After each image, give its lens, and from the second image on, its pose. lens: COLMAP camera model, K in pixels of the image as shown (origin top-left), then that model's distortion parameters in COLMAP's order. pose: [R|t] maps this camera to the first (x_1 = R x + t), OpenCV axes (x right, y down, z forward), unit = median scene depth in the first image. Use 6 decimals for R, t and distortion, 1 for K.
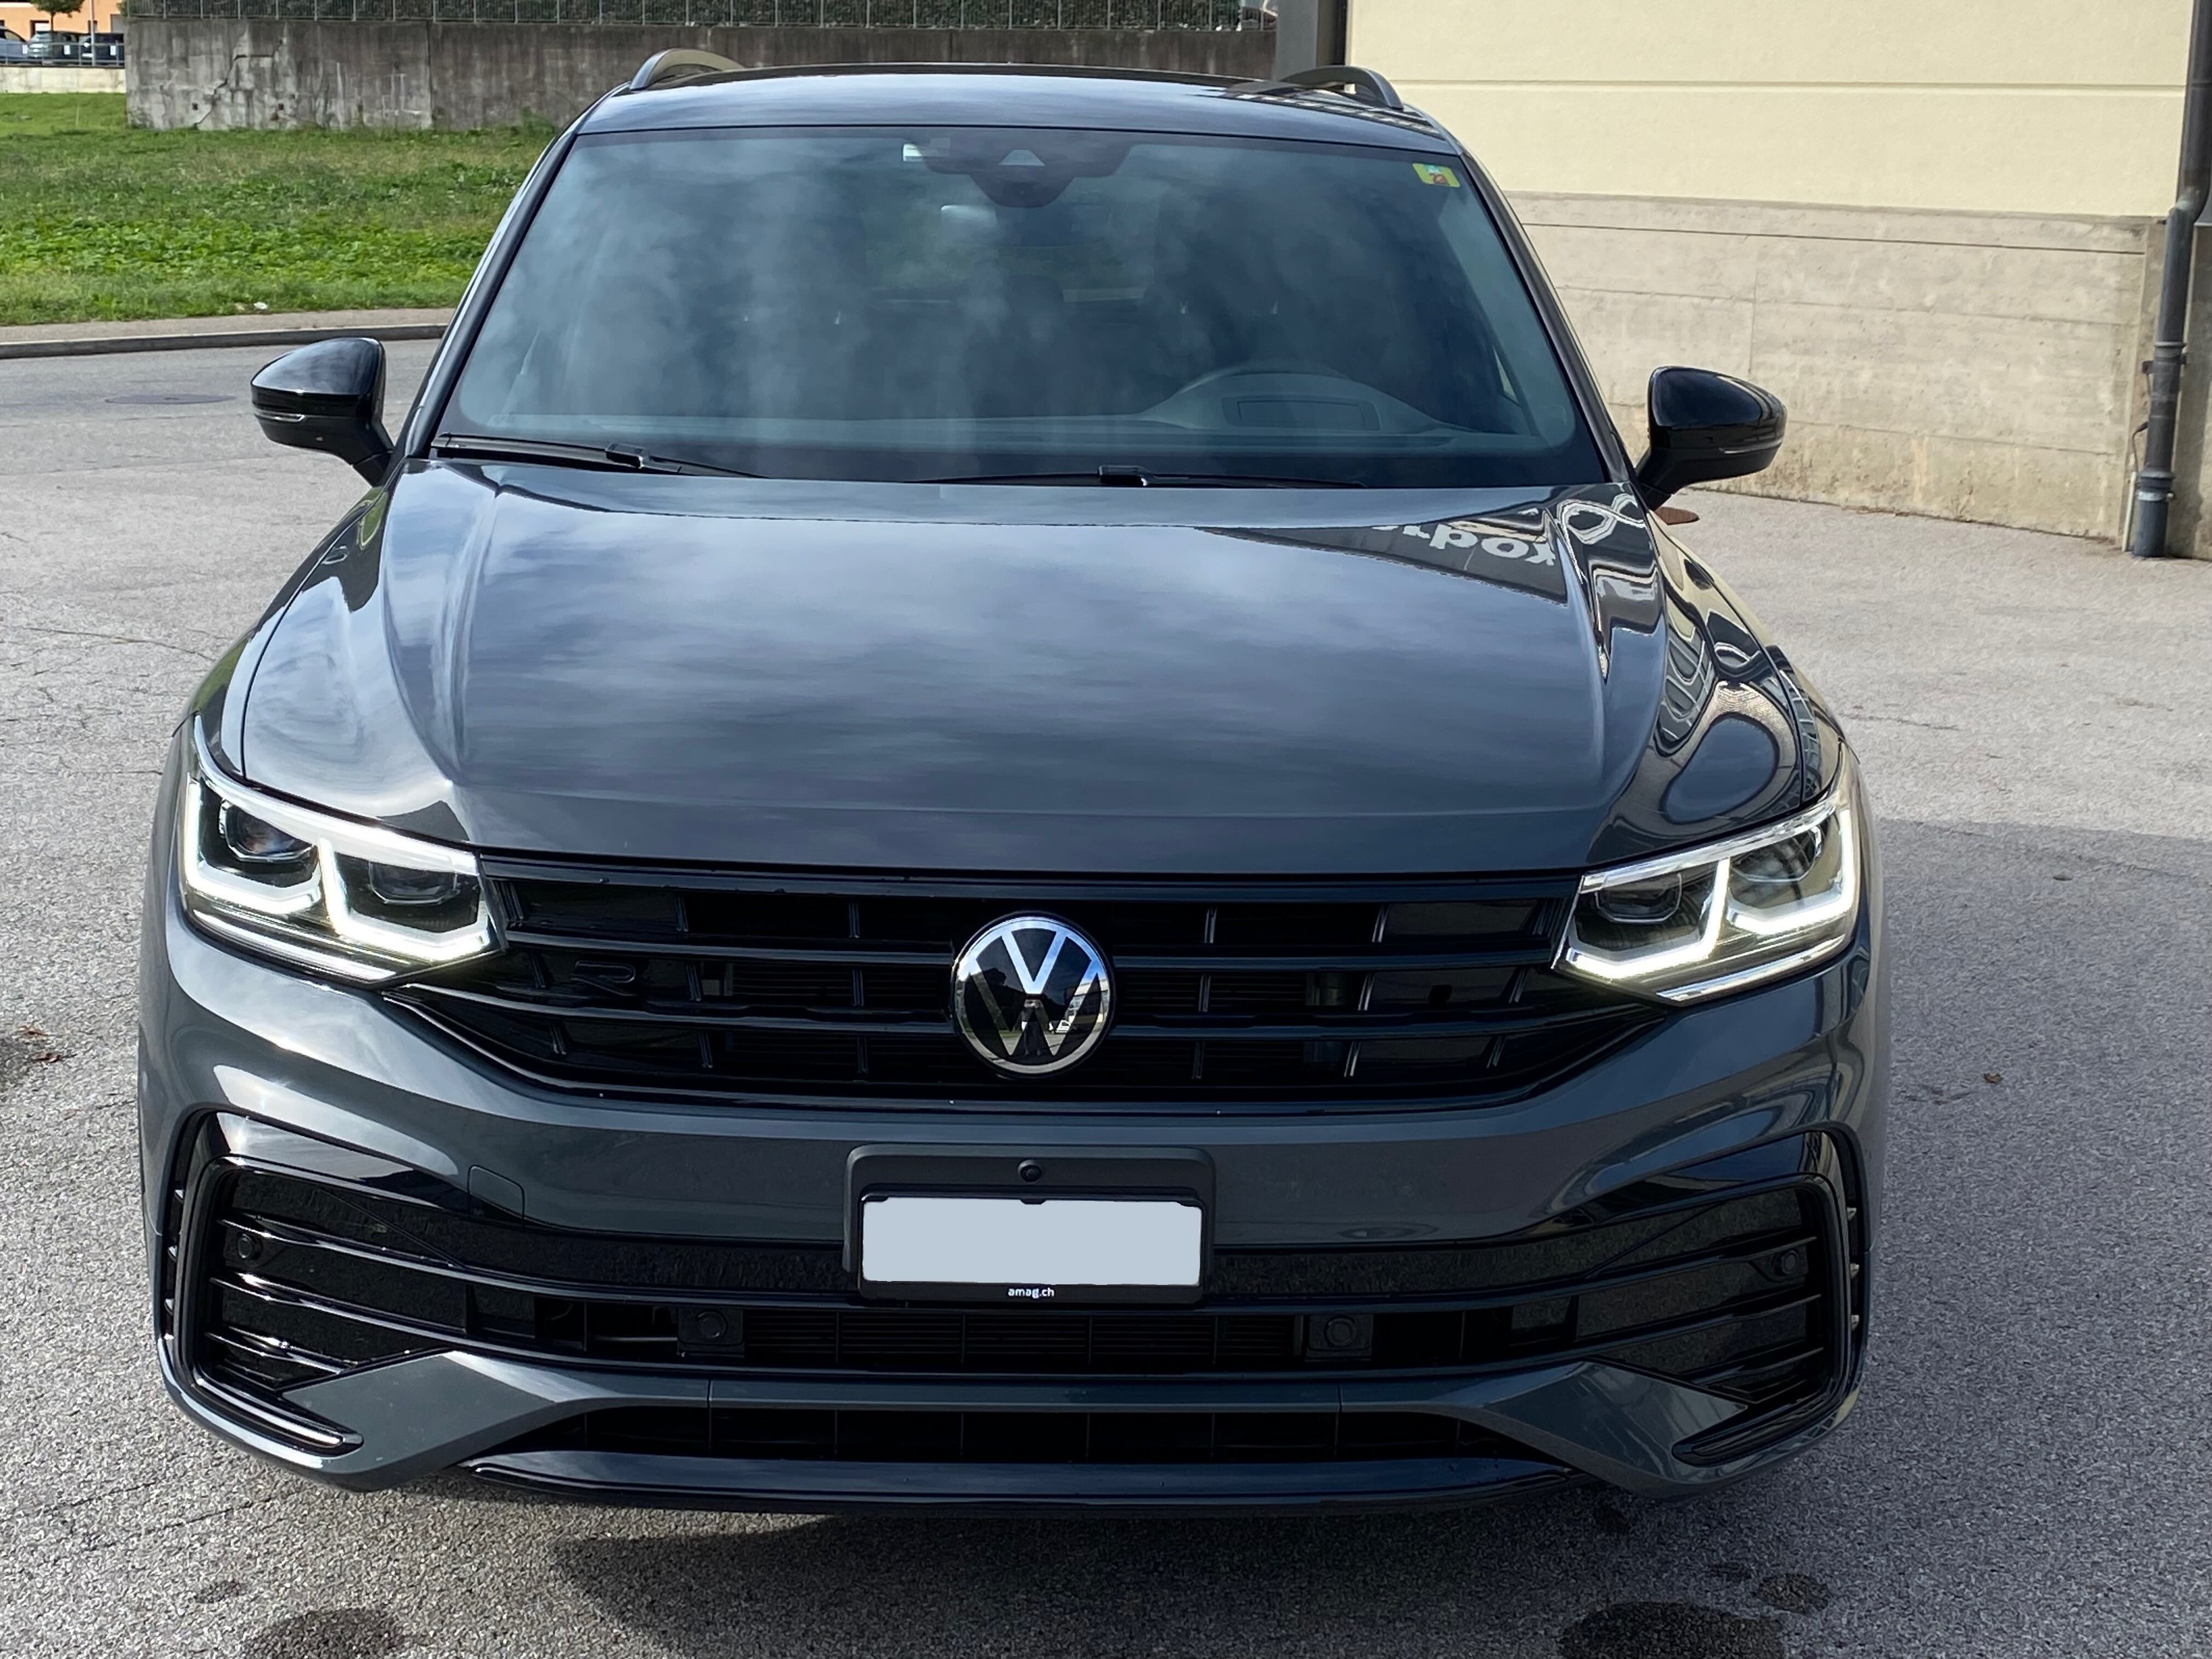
lens RADIAL K [[3182.1, 0, 1103.7], [0, 3182.1, 837.0], [0, 0, 1]] dist [0.077446, 0.000000]
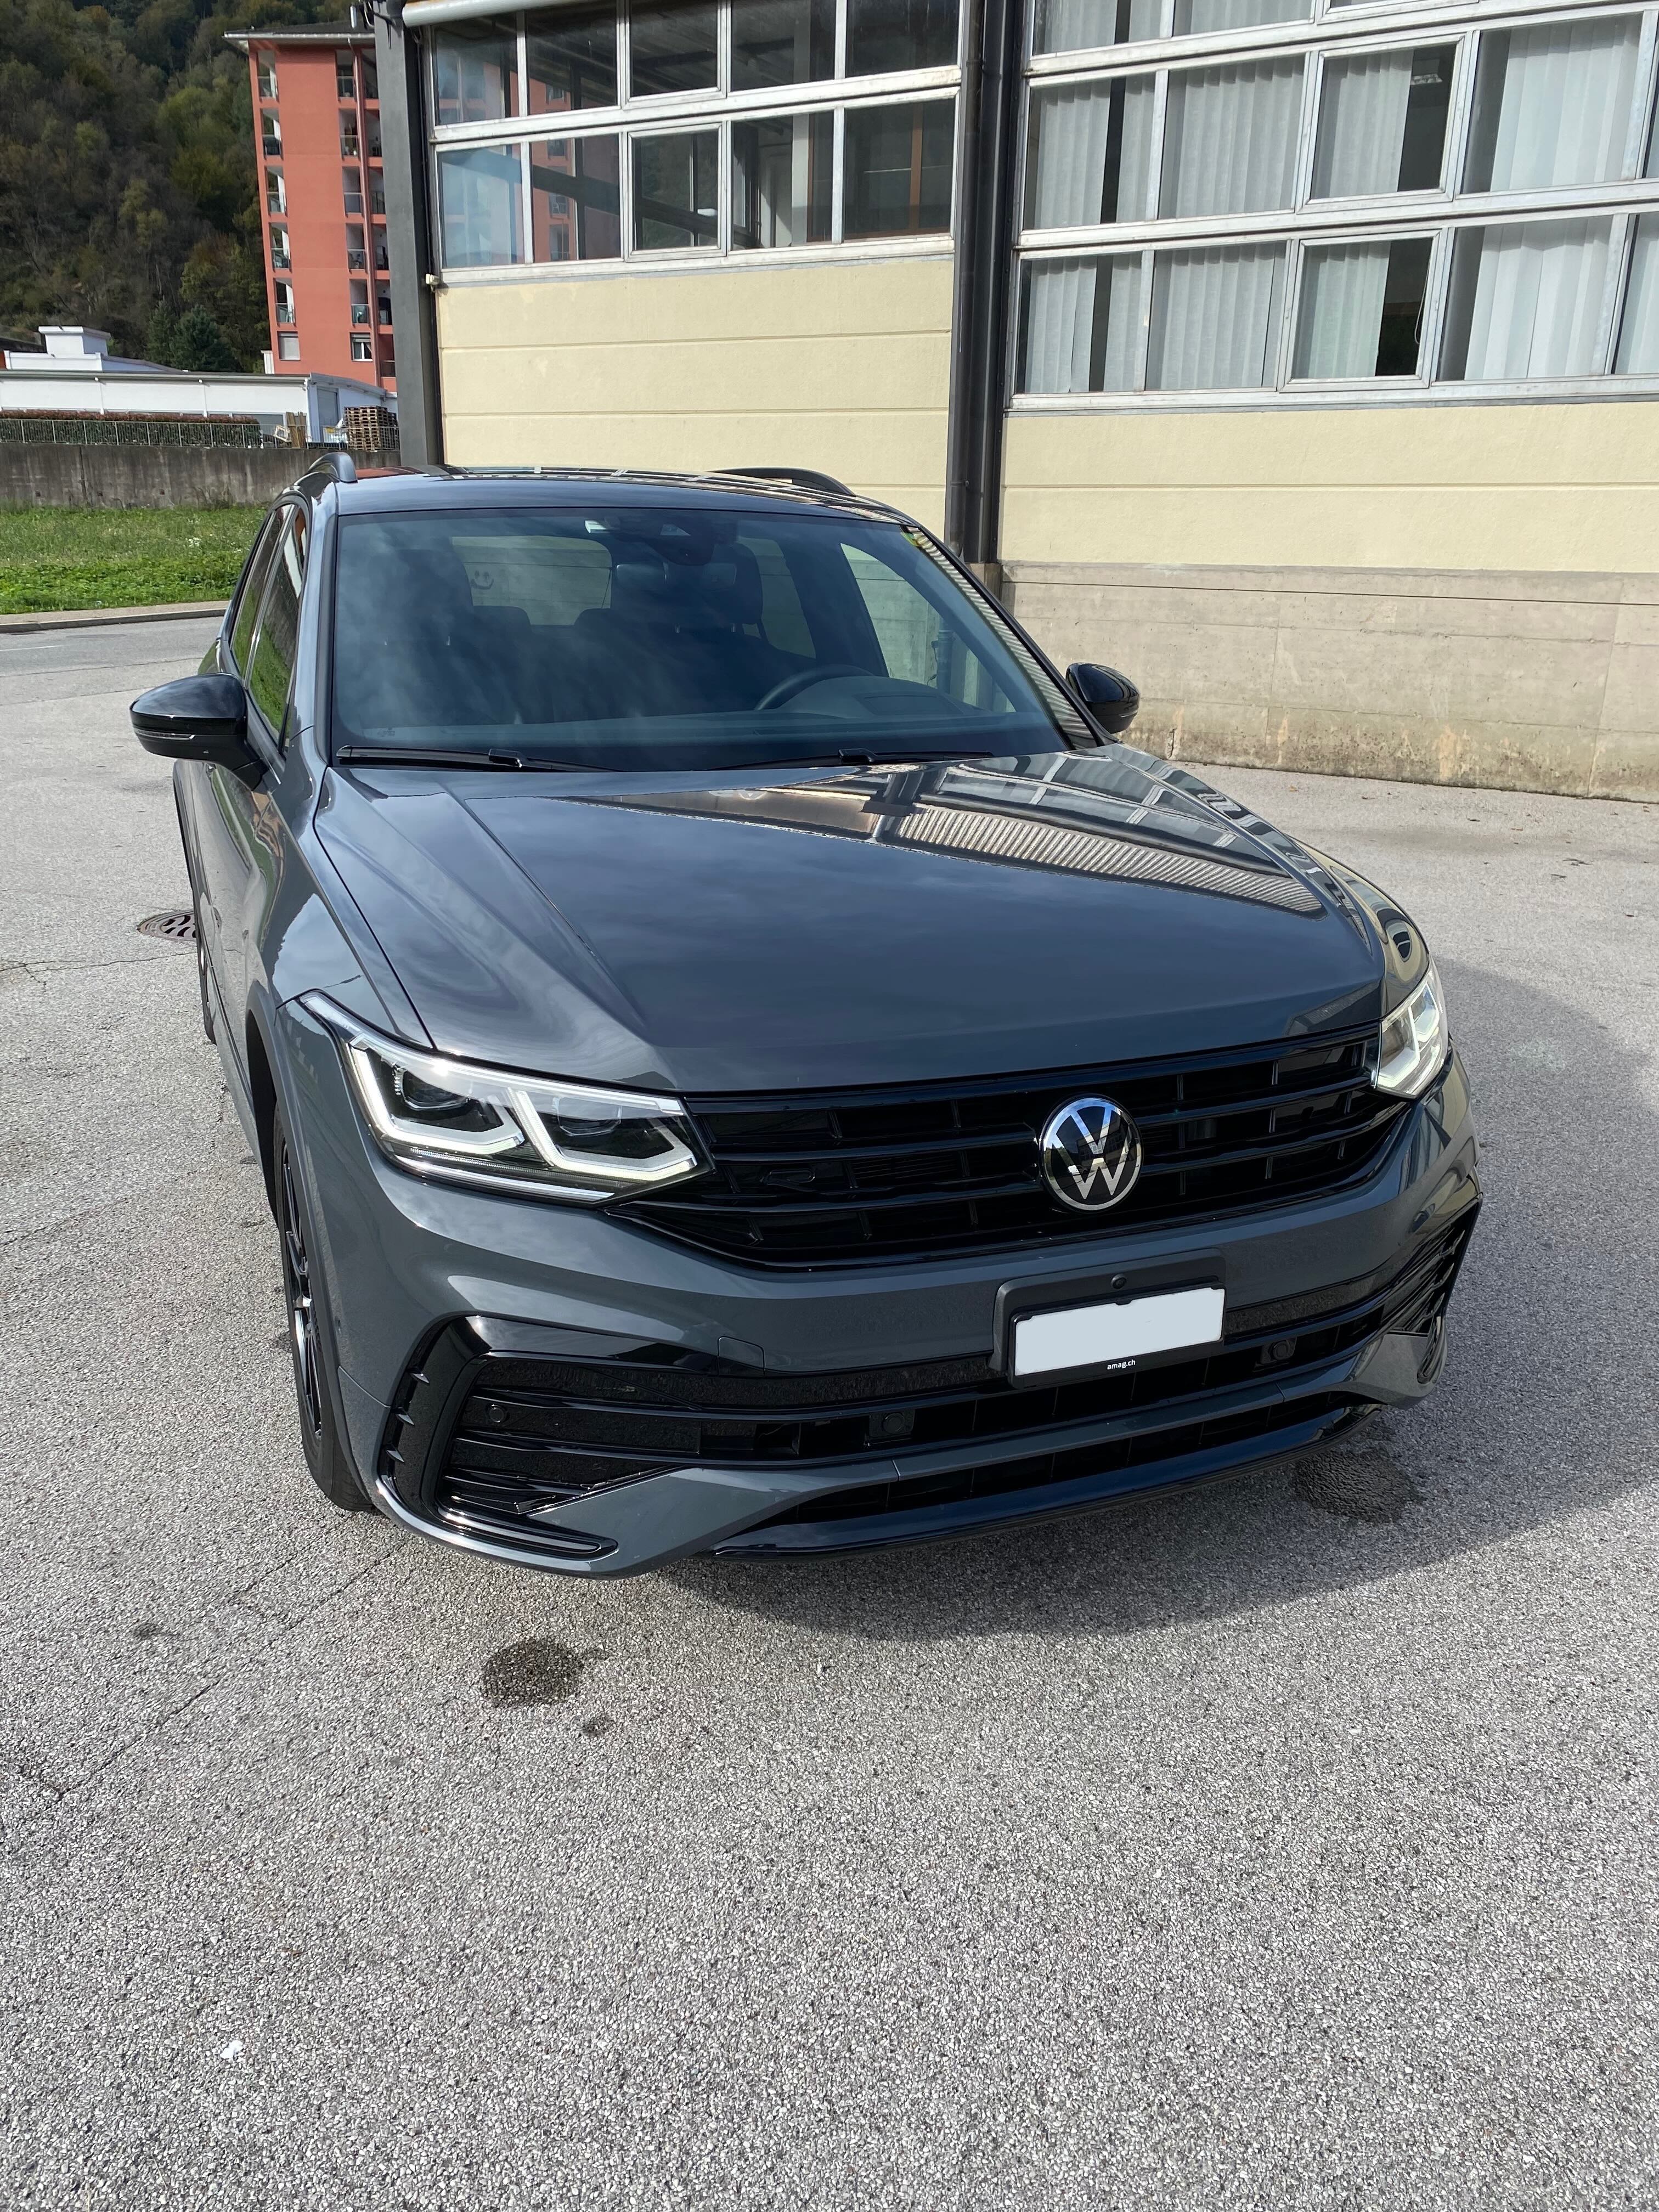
lens RADIAL K [[1707.4, 0, 828.1], [0, 1707.4, 1093.6], [0, 0, 1]] dist [-0.025064, -0.014572]
pose [[0.931709, -0.113091, 0.345149, -0.377011], [0.072869, 0.989170, 0.127406, -0.078961], [-0.355820, -0.093555, 0.929860, 0.339767]]
